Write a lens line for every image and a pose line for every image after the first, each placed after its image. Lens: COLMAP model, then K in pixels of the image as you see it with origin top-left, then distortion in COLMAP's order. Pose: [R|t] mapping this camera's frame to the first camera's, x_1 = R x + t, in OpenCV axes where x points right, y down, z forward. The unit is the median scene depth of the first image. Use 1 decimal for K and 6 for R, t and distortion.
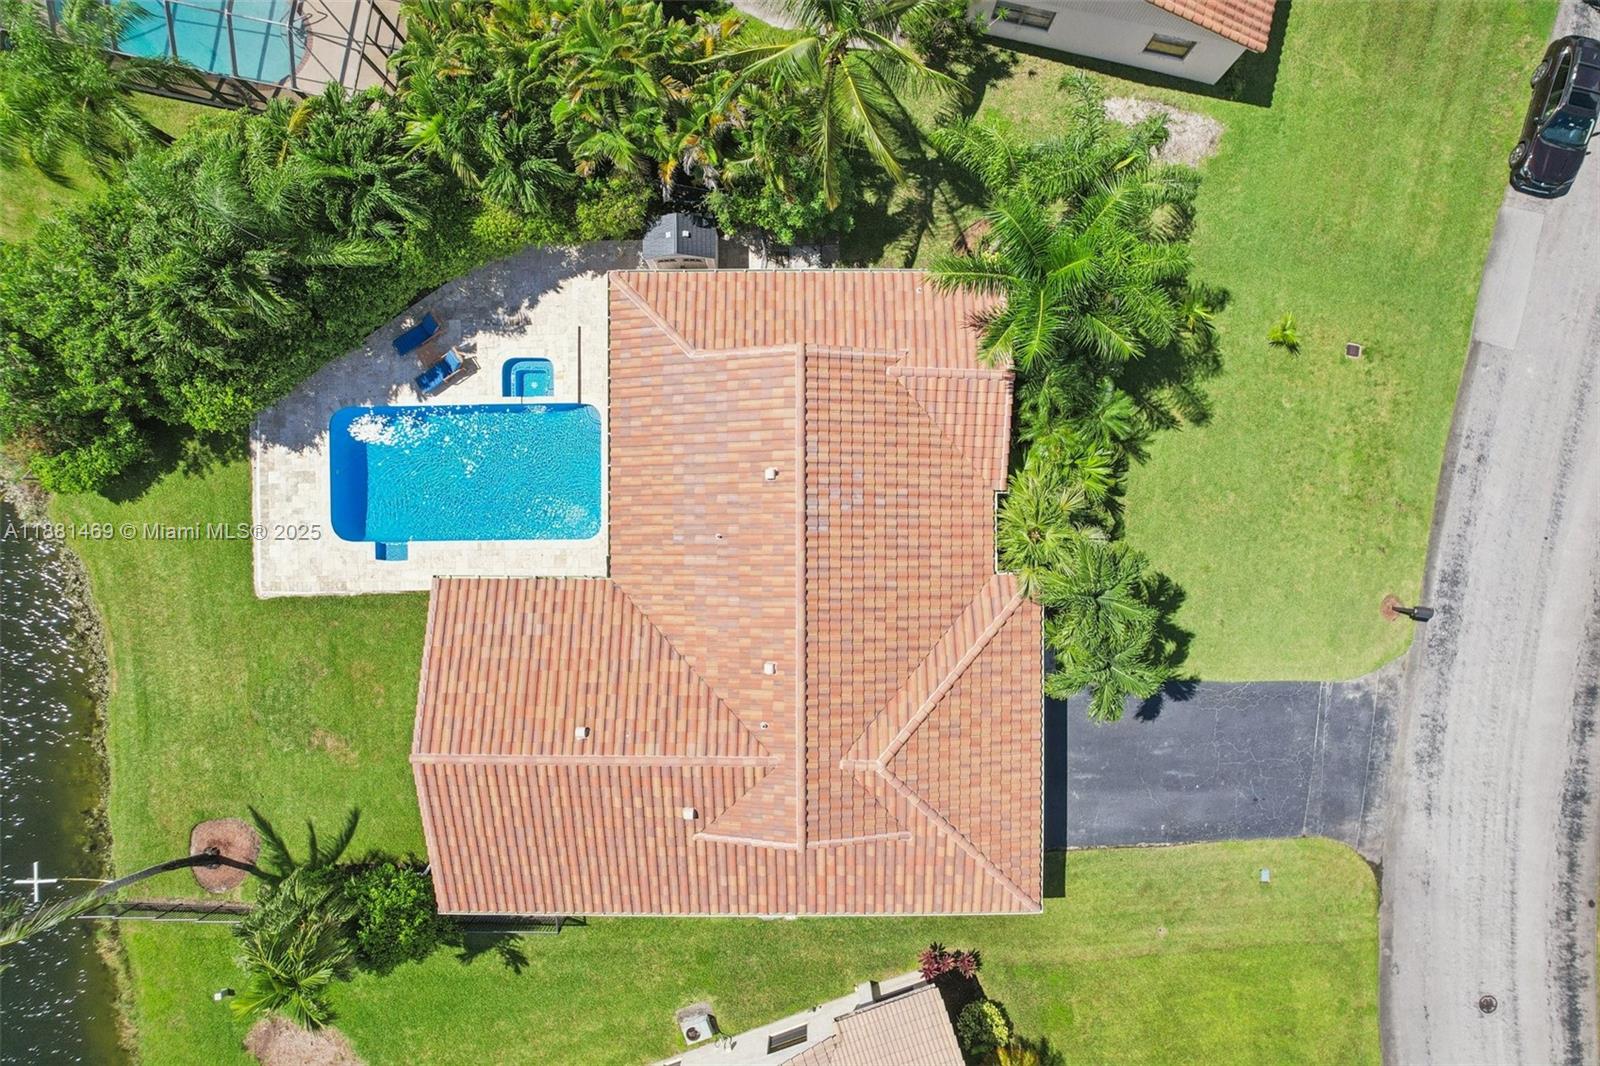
lens RADIAL K [[1022.6, 0, 797.6], [0, 1022.6, 537.3], [0, 0, 1]] dist [-0.080957, 0.073942]
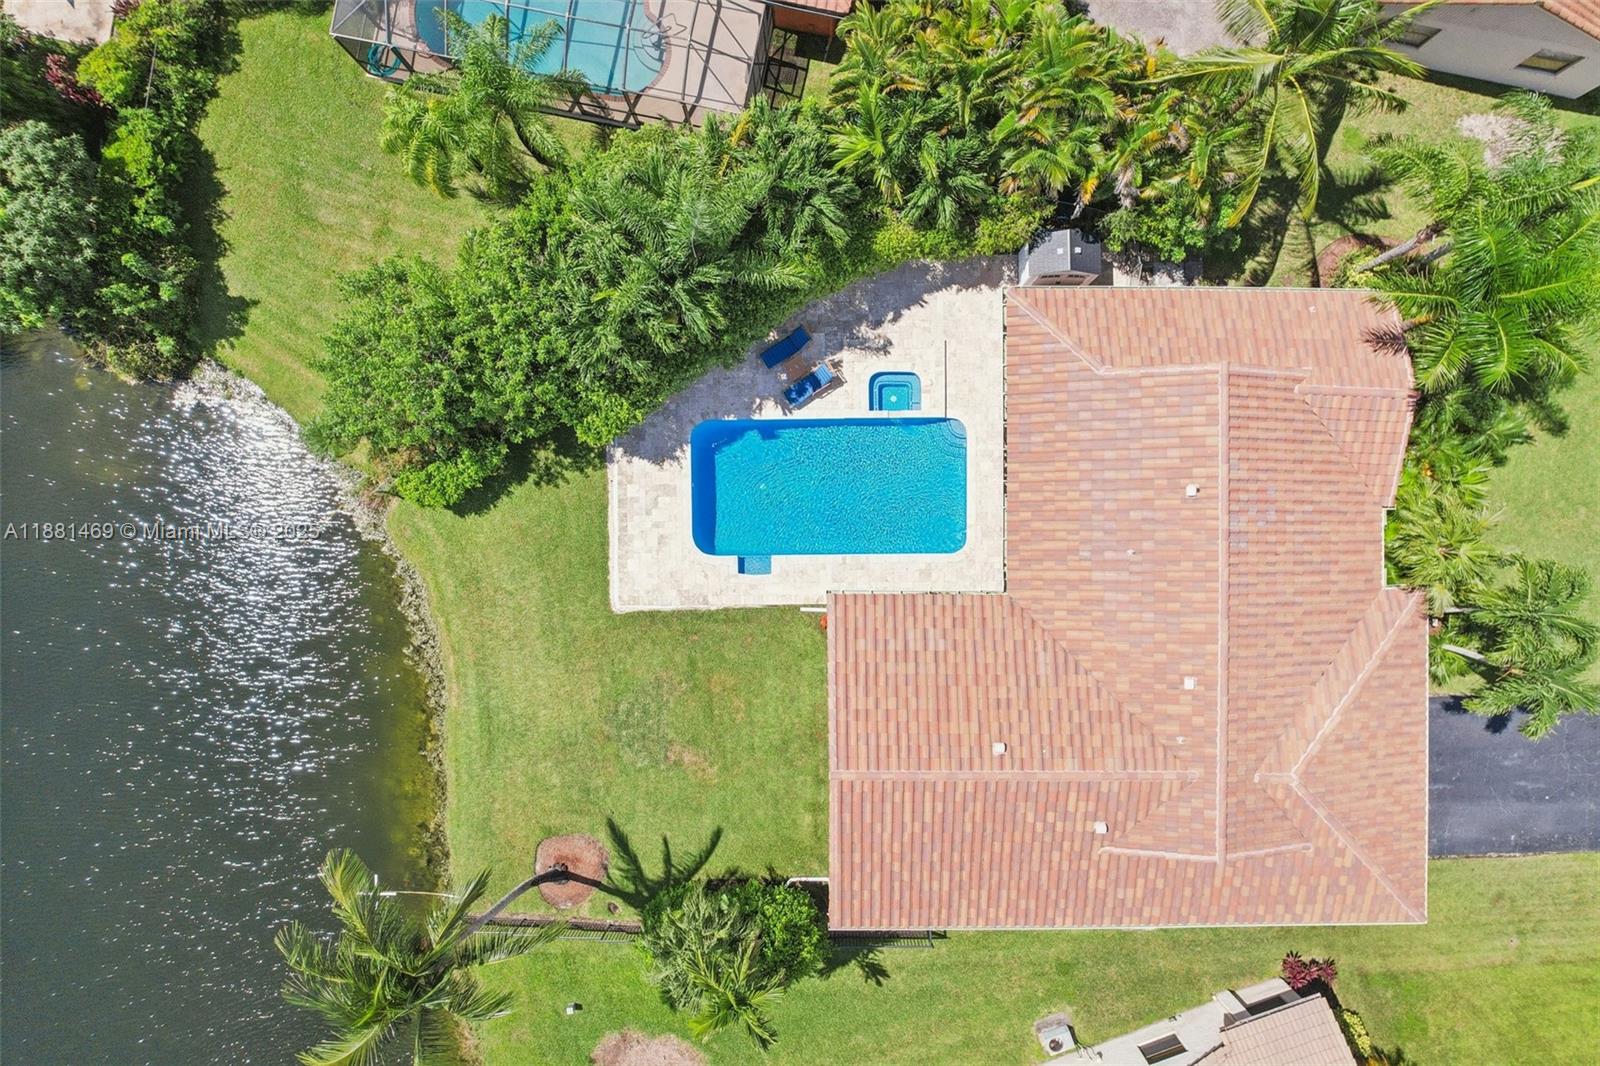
lens RADIAL K [[1007.1, 0, 805.4], [0, 1007.1, 538.7], [0, 0, 1]] dist [-0.072011, 0.066983]
pose [[0.999997, 0.000528, 0.002174, -0.361469], [-0.000532, 0.999998, 0.001873, -0.014387], [-0.002173, -0.001874, 0.999996, 0.011396]]
